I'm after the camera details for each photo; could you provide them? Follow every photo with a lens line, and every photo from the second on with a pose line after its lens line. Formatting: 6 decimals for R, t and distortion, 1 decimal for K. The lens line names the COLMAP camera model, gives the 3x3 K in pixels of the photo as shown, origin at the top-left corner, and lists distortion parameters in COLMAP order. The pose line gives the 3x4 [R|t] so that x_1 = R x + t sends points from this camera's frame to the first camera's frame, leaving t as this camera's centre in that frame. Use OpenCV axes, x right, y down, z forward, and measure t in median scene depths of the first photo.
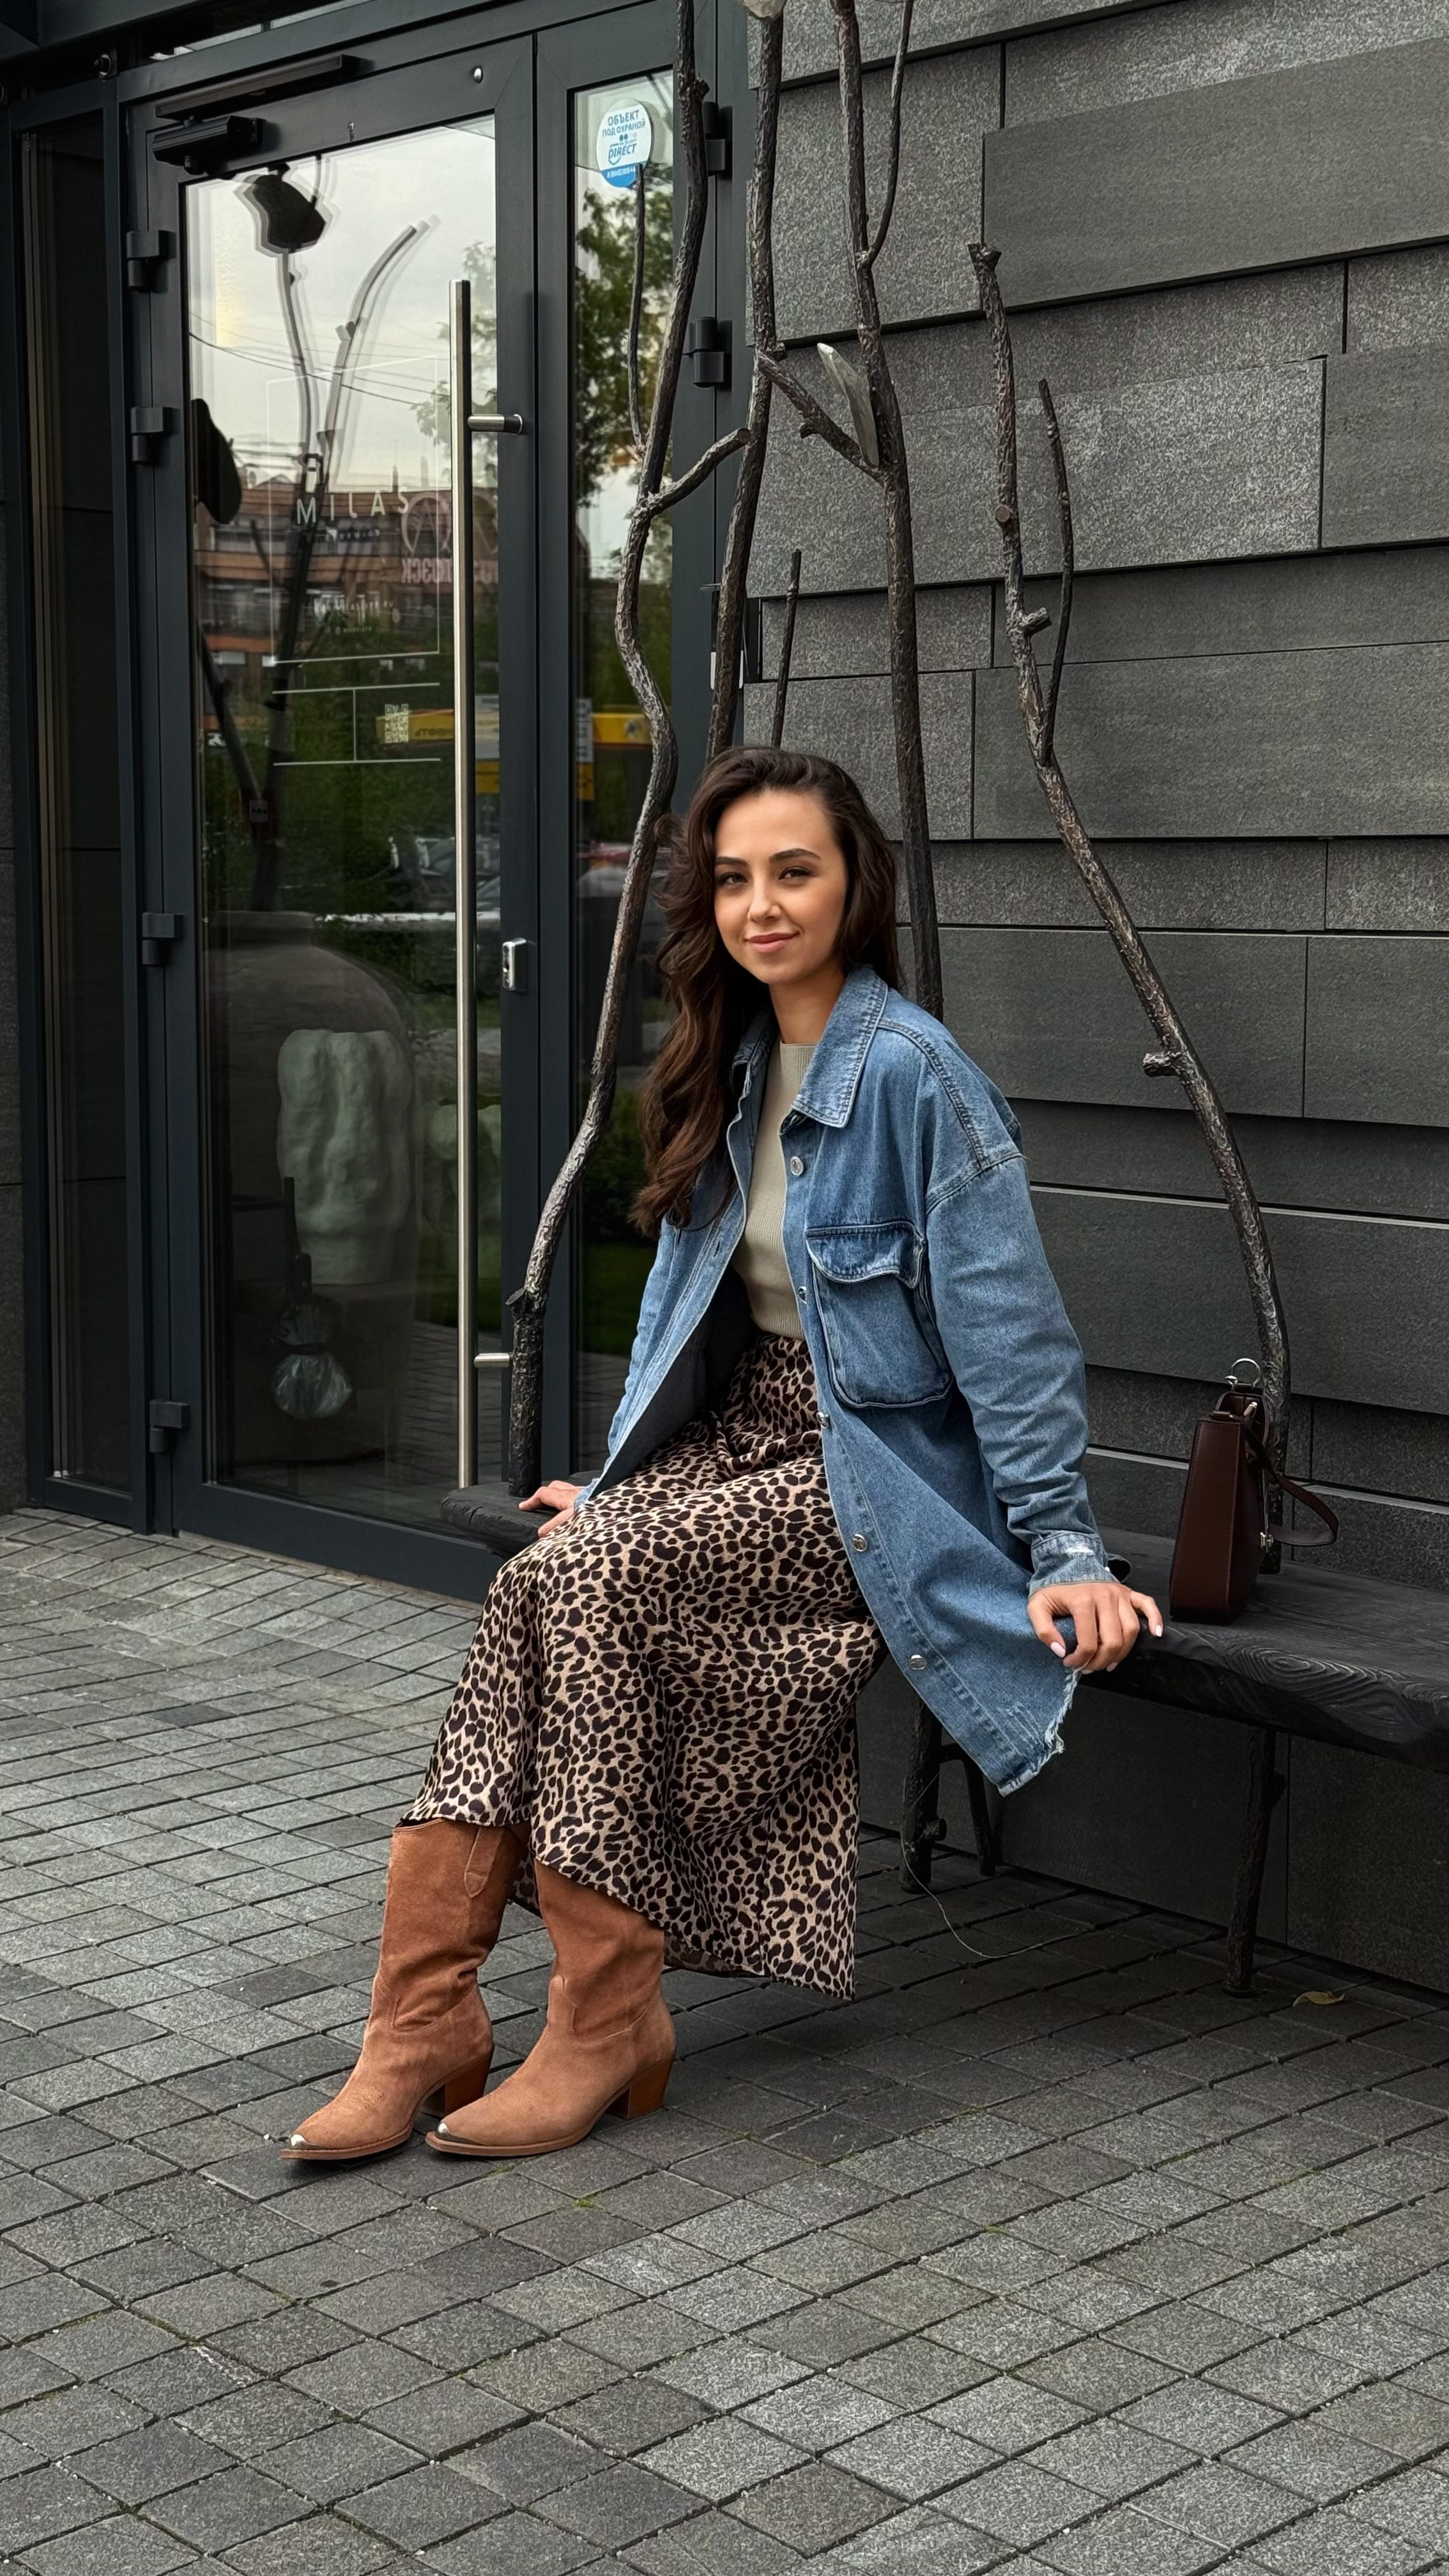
lens RADIAL K [[3458.0, 0, 720.9], [0, 3458.0, 1285.6], [0, 0, 1]] dist [0.125297, 0.000000]
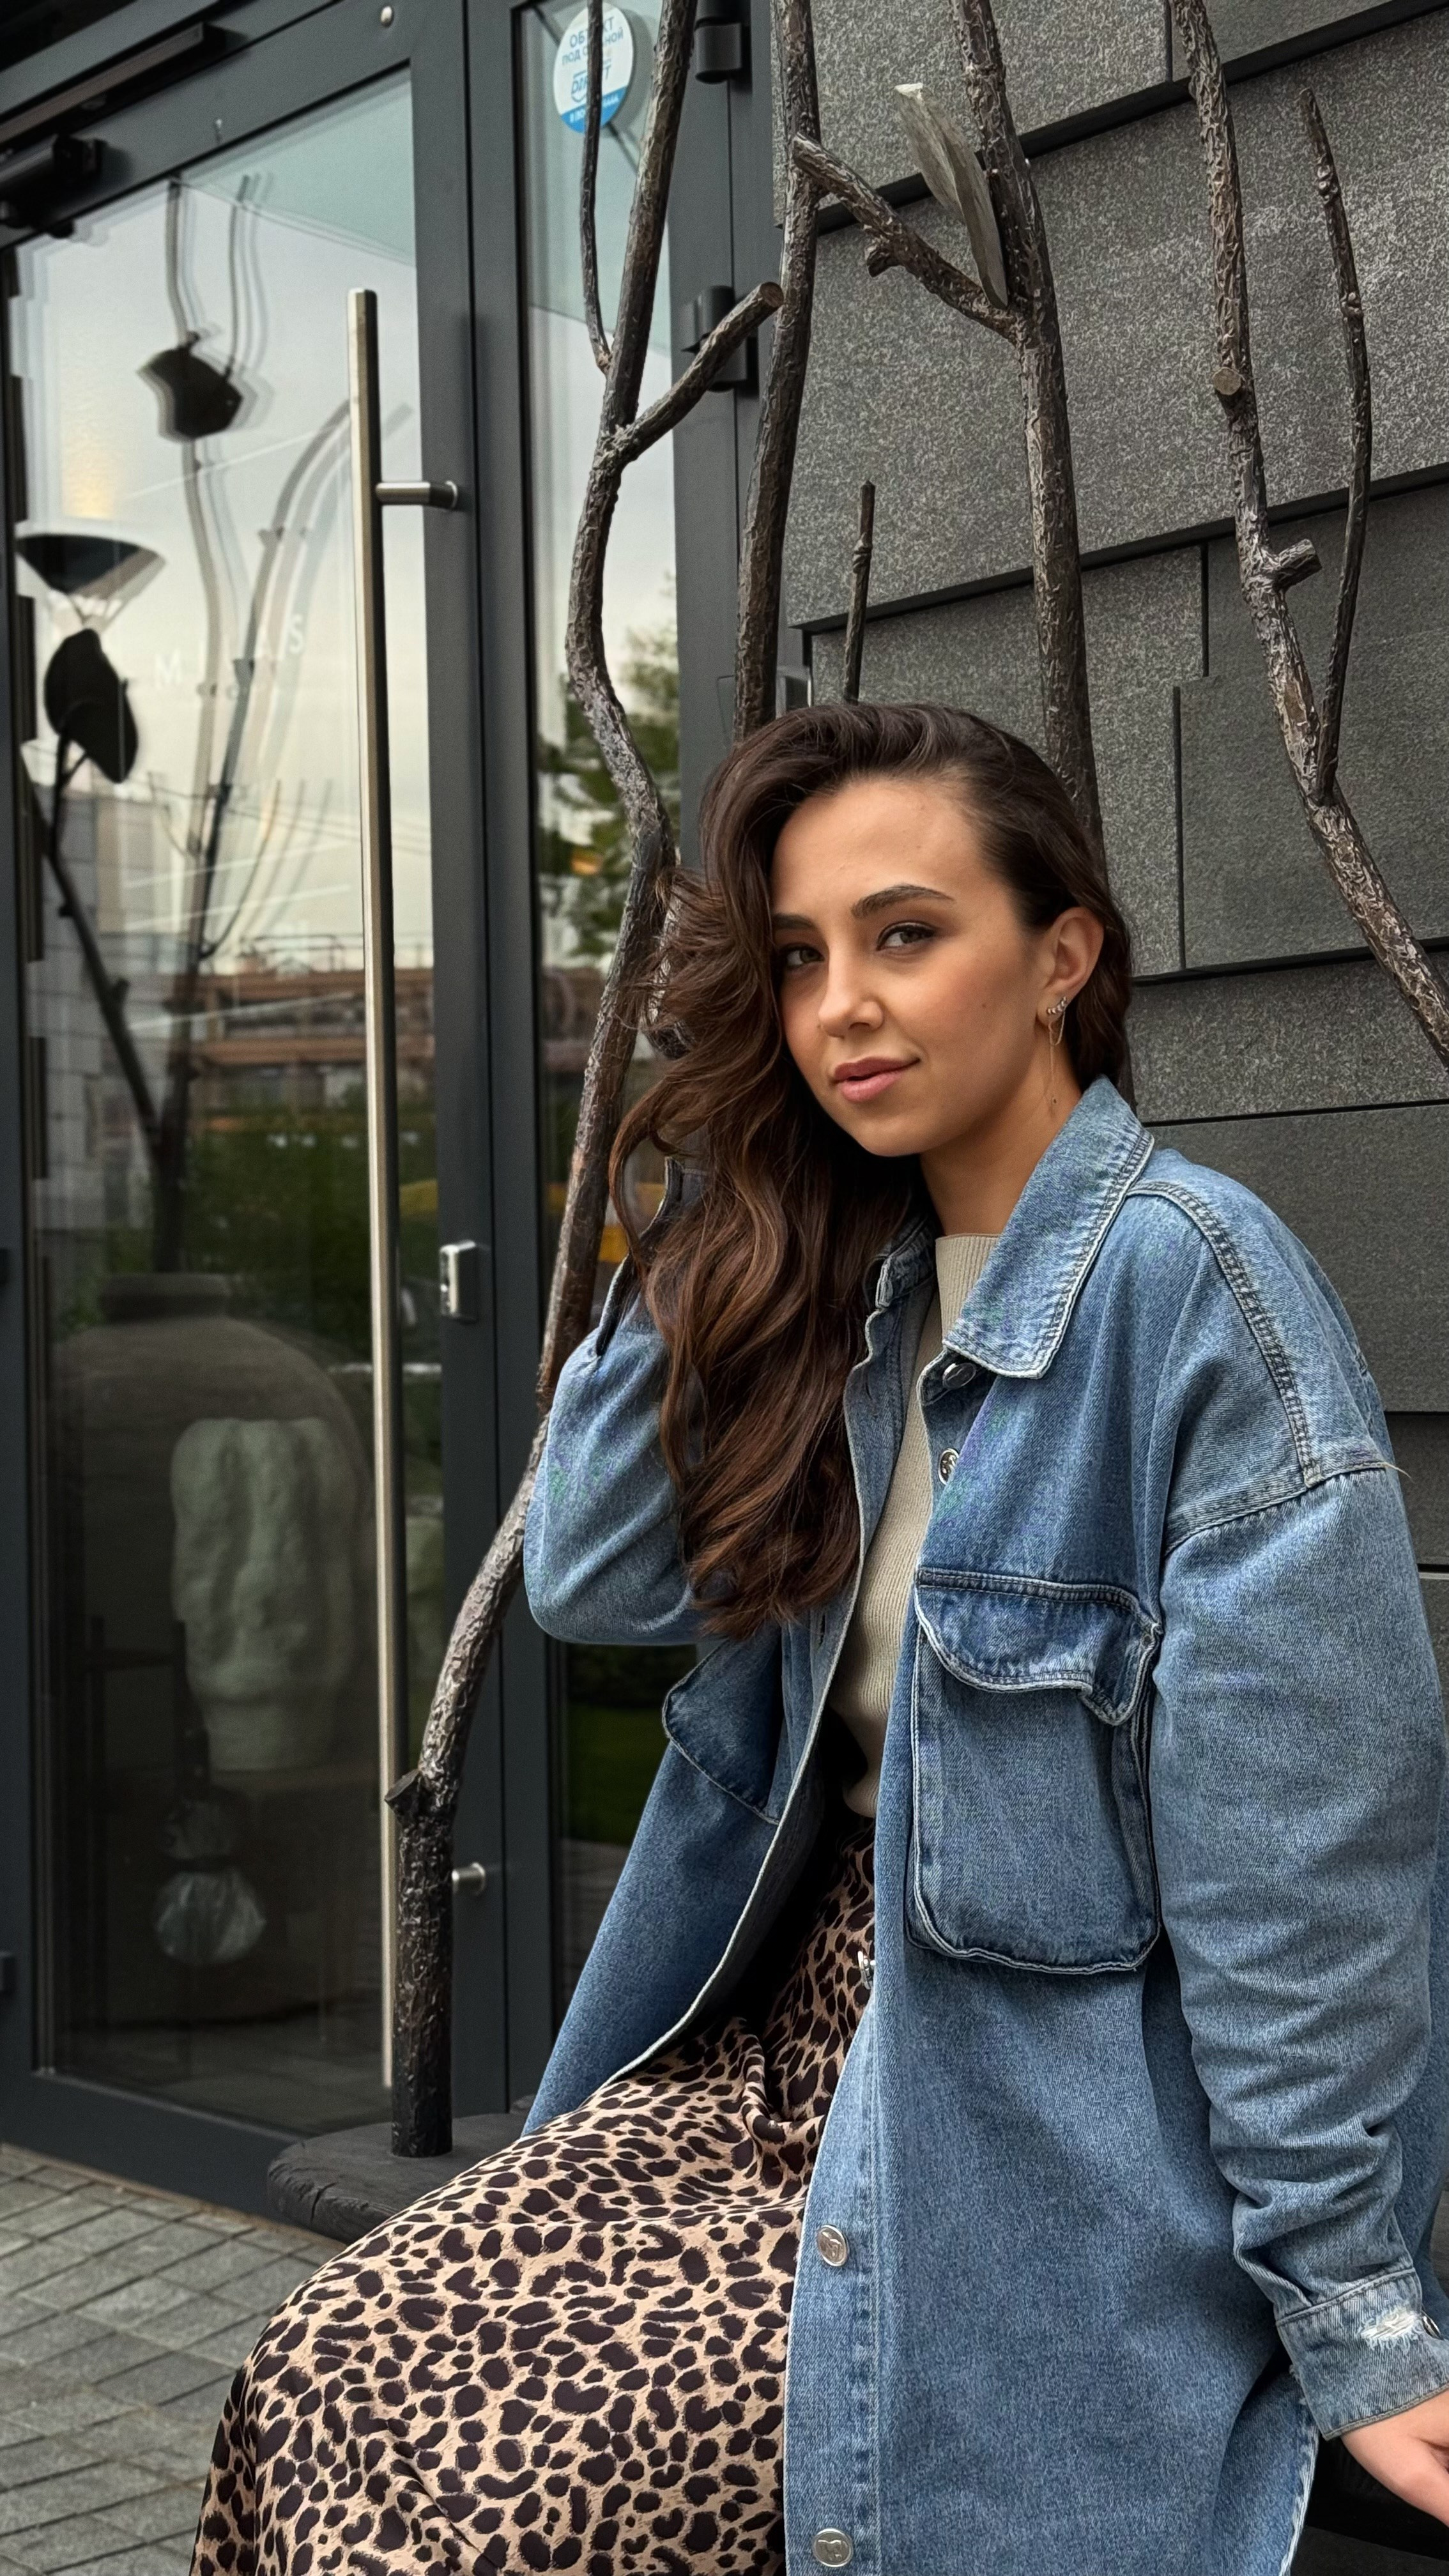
lens RADIAL K [[3458.0, 0, 740.9], [0, 3458.0, 1281.3], [0, 0, 1]] dist [0.125297, 0.000000]
pose [[0.999594, -0.025312, -0.013096, 0.003851], [0.023281, 0.990293, -0.137032, 0.000467], [0.016438, 0.136671, 0.990480, 0.344497]]
